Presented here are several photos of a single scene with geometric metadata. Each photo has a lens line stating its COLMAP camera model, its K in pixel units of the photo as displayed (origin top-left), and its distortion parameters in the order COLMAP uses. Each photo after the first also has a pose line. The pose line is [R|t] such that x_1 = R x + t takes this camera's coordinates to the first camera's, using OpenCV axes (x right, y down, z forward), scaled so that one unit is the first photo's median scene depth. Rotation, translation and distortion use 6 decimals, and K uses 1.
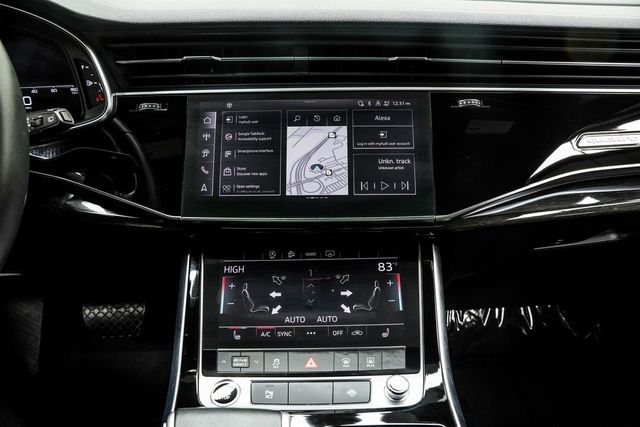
lens RADIAL K [[493.5, 0, 320.0], [0, 493.5, 213.5], [0, 0, 1]] dist [-0.124509, 0.092611]
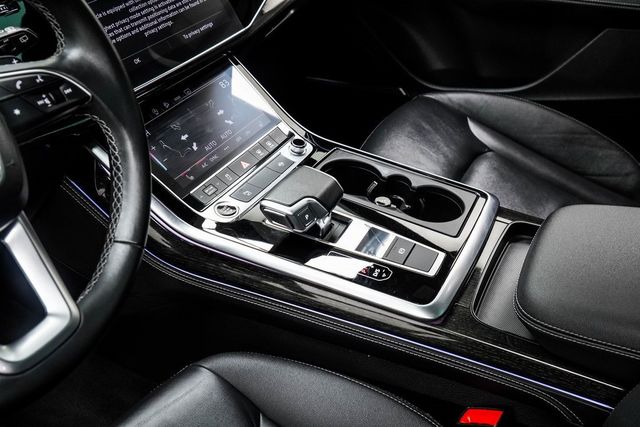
lens RADIAL K [[734.7, 0, 320.0], [0, 734.7, 213.5], [0, 0, 1]] dist [0.045583, 0.028817]
pose [[0.489834, -0.484655, 0.724687, -1.290252], [0.357779, 0.869768, 0.339851, -0.155968], [-0.795020, 0.092807, 0.599441, -0.282789]]
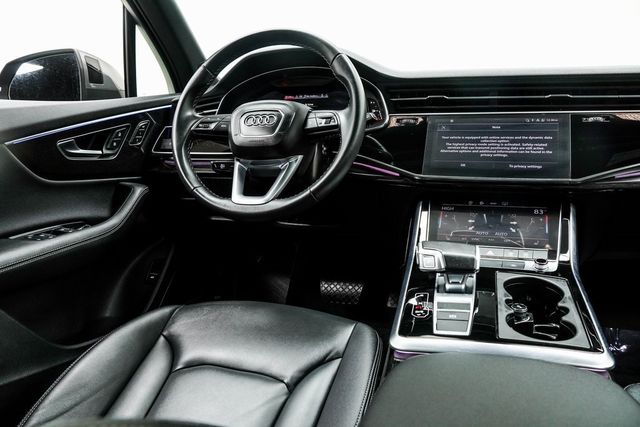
lens RADIAL K [[475.6, 0, 320.0], [0, 475.6, 213.5], [0, 0, 1]] dist [-0.129153, 0.085383]
pose [[0.935072, 0.063168, -0.348783, -0.013137], [-0.136638, 0.972181, -0.190247, 0.532717], [0.327063, 0.225552, 0.917691, -0.715957]]
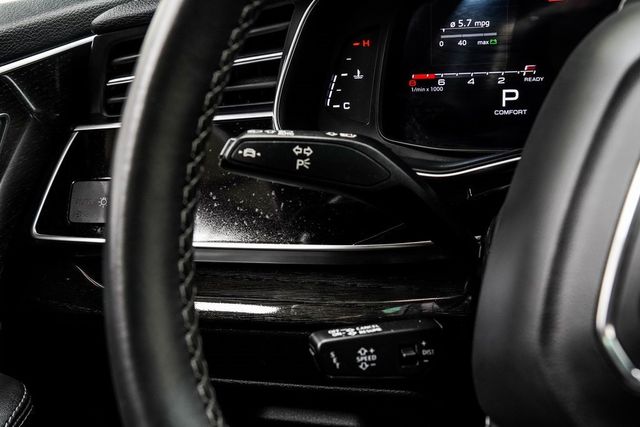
lens RADIAL K [[757.1, 0, 320.0], [0, 757.1, 213.5], [0, 0, 1]] dist [0.071924, 0.018394]
pose [[0.932793, 0.067546, -0.354026, -0.864075], [-0.097878, 0.992841, -0.068464, -0.036088], [0.346867, 0.098514, 0.932726, 0.208915]]
